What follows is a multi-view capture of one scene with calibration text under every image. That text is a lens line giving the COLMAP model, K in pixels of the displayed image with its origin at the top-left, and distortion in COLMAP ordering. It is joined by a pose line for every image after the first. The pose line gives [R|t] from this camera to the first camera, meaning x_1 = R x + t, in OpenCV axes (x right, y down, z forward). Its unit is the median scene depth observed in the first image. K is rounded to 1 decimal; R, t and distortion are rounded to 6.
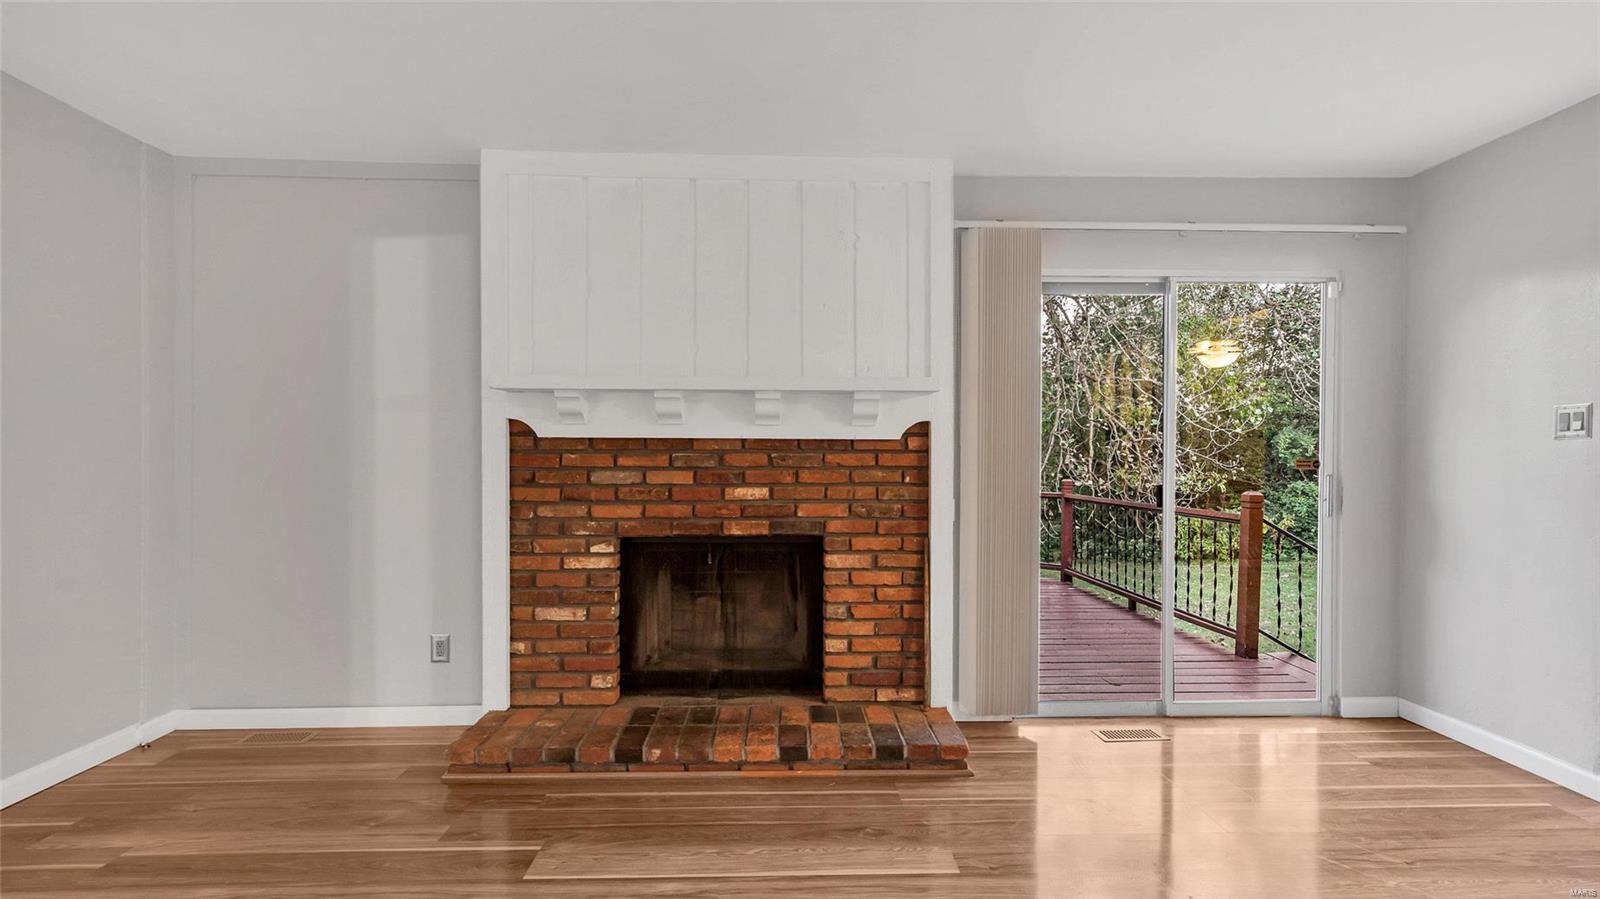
lens RADIAL K [[762.5, 0, 797.6], [0, 762.5, 452.3], [0, 0, 1]] dist [-0.000984, 0.002292]
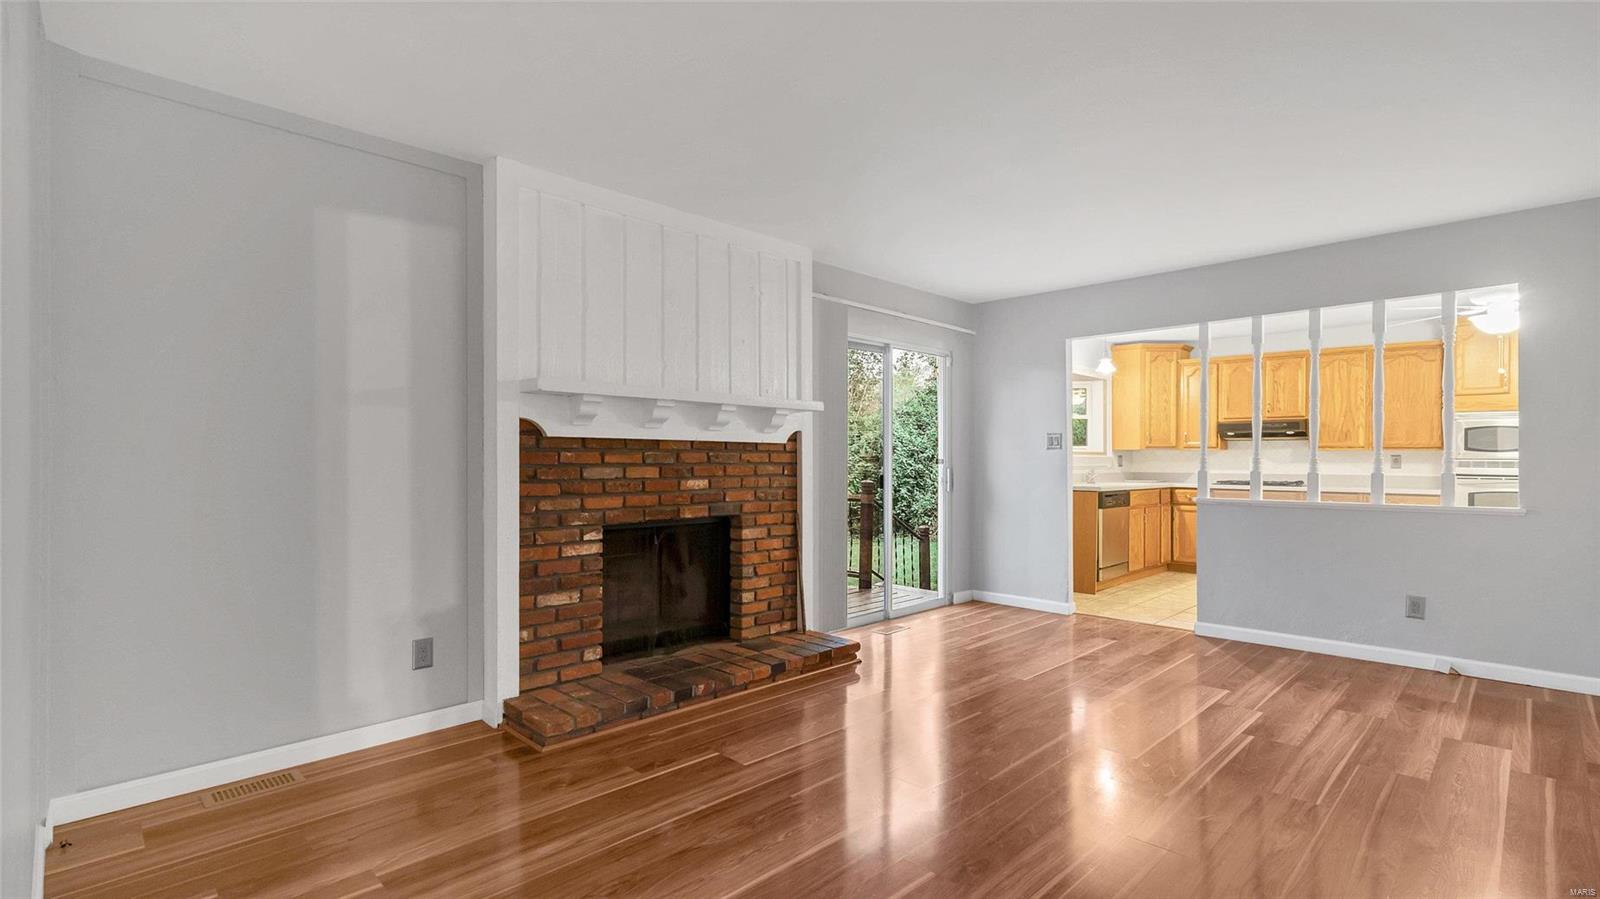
lens RADIAL K [[762.5, 0, 814.1], [0, 762.5, 455.8], [0, 0, 1]] dist [-0.000984, 0.002292]
pose [[0.712899, 0.003329, 0.701259, -0.808362], [-0.000147, 0.999989, -0.004597, 0.012549], [-0.701267, 0.003174, 0.712892, -0.031590]]
